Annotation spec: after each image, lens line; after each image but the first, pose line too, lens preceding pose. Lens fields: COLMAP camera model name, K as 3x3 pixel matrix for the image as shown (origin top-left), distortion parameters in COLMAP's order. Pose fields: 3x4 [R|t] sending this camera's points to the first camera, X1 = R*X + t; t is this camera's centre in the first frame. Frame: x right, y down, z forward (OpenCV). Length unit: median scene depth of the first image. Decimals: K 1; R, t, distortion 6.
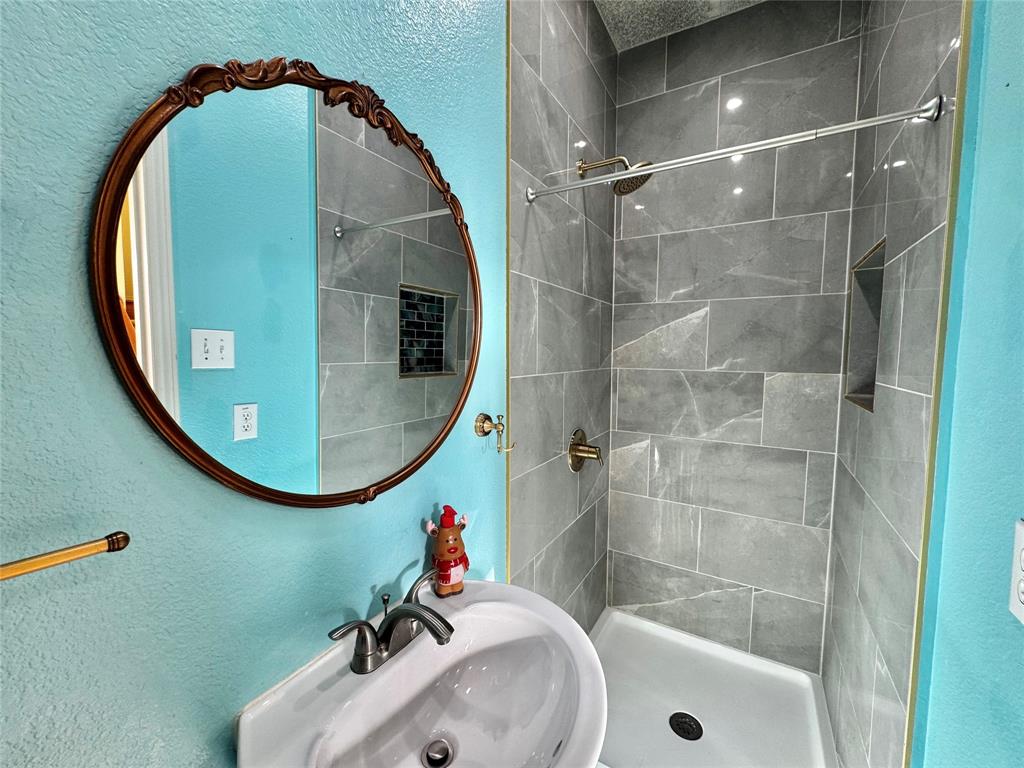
lens RADIAL K [[409.0, 0, 512.0], [0, 409.0, 384.0], [0, 0, 1]] dist [-0.004824, -0.000255]
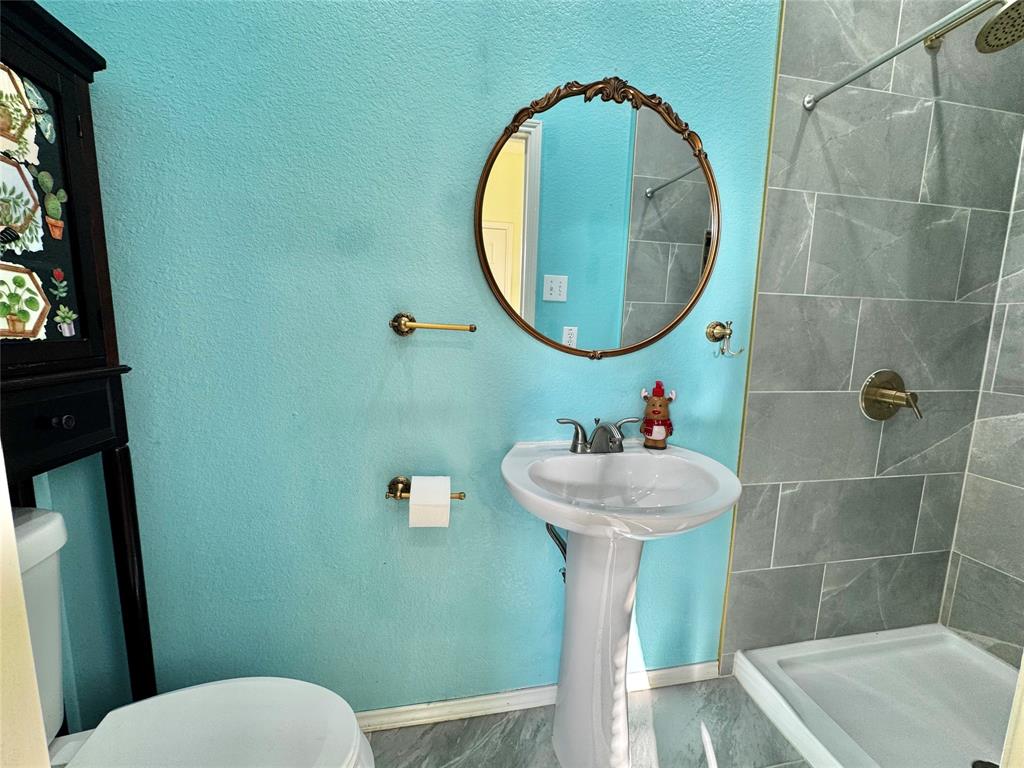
lens RADIAL K [[409.0, 0, 512.0], [0, 409.0, 384.0], [0, 0, 1]] dist [-0.004824, -0.000255]
pose [[0.663135, 0.112686, -0.739969, 0.341723], [-0.076417, 0.993629, 0.082832, 0.161143], [0.744589, 0.001618, 0.667521, -0.152648]]
